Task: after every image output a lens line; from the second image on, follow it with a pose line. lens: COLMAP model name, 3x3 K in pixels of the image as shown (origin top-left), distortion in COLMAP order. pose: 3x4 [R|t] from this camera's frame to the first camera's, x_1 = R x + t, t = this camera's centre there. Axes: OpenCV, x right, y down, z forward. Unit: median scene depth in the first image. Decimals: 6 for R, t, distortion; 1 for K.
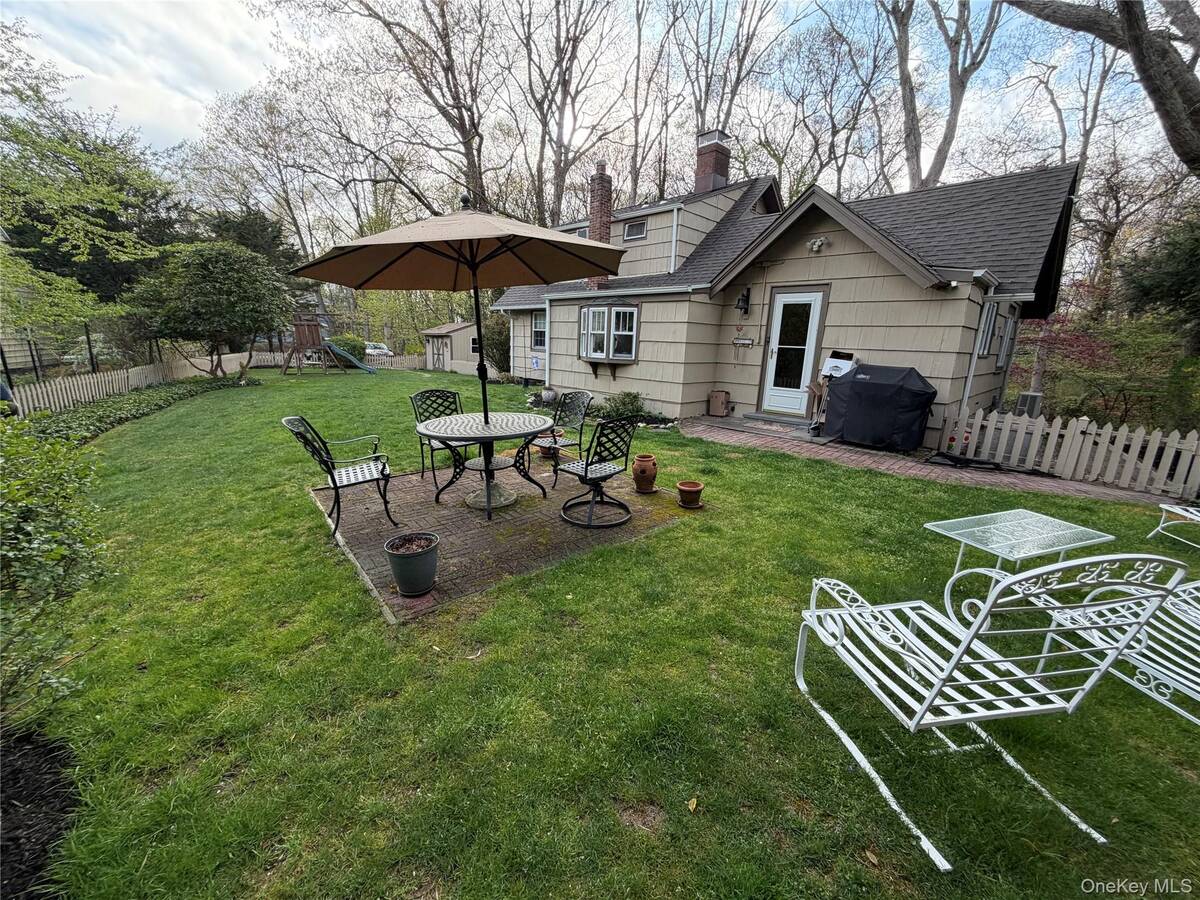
lens RADIAL K [[478.2, 0, 602.4], [0, 478.2, 454.9], [0, 0, 1]] dist [-0.001346, -0.000001]
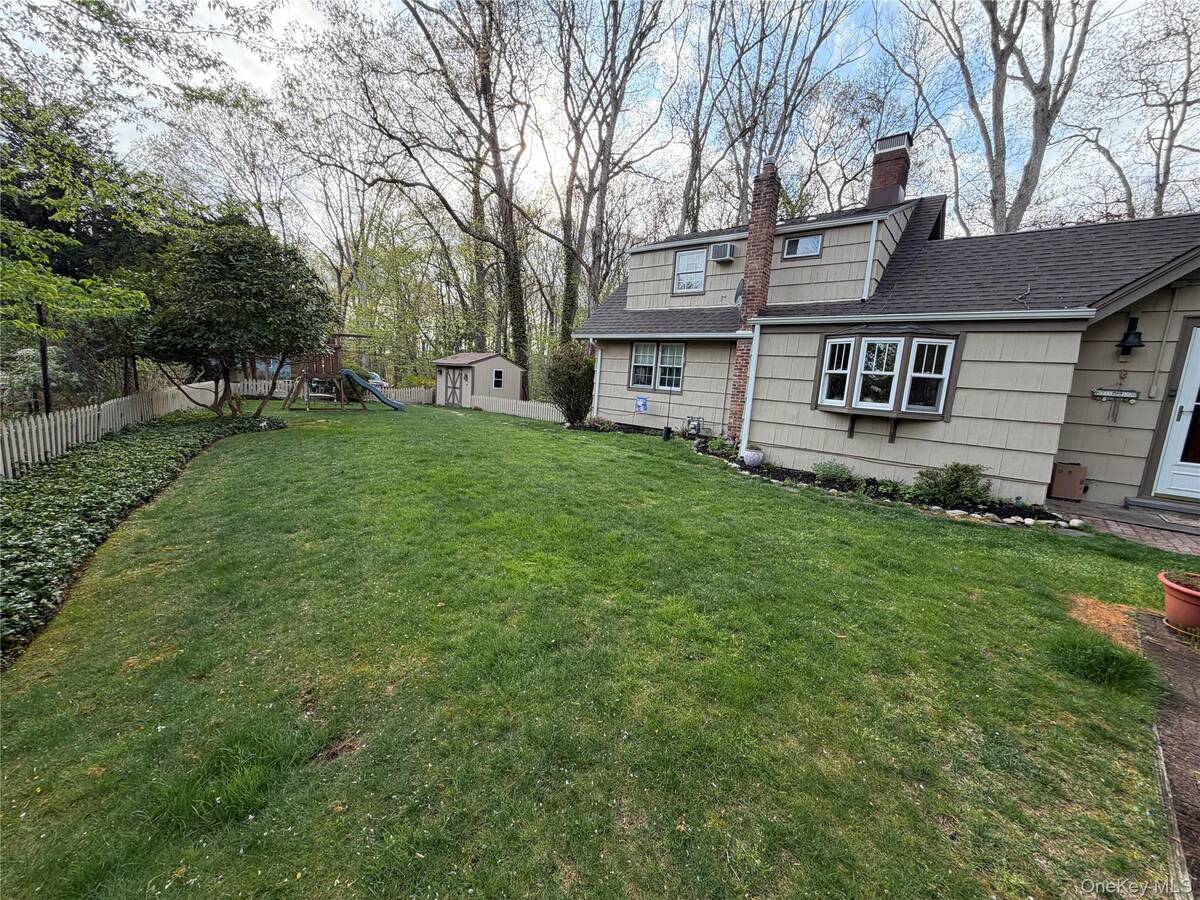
lens RADIAL K [[478.2, 0, 594.7], [0, 478.2, 450.6], [0, 0, 1]] dist [-0.001346, -0.000001]
pose [[0.994770, 0.017339, 0.100659, -0.480139], [-0.009203, 0.996693, -0.080736, -0.086644], [-0.101726, 0.079388, 0.991640, 0.372495]]
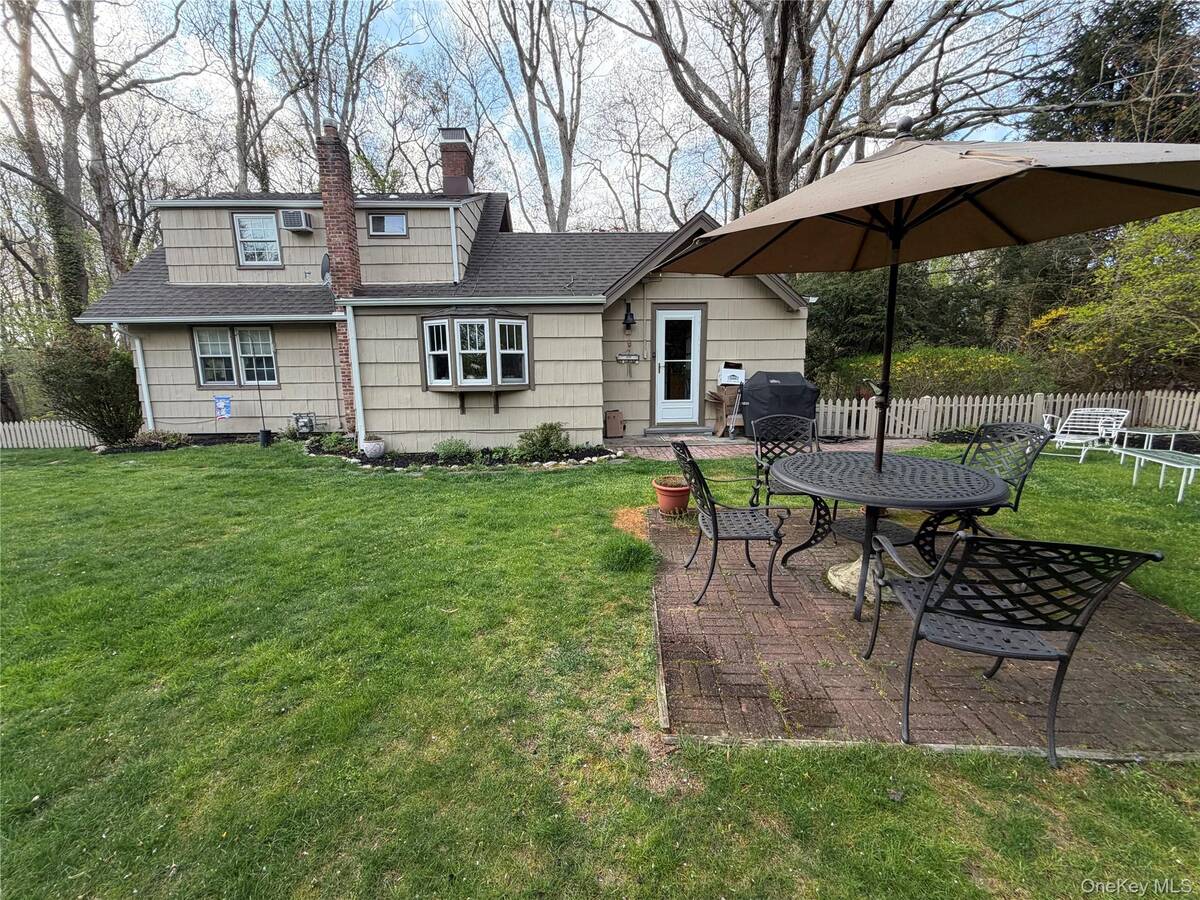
lens RADIAL K [[478.2, 0, 599.3], [0, 478.2, 452.2], [0, 0, 1]] dist [-0.001346, -0.000001]
pose [[0.671836, -0.169266, 0.721100, -0.441631], [0.208667, 0.977360, 0.035007, -0.088641], [-0.710700, 0.126951, 0.691946, 0.365620]]
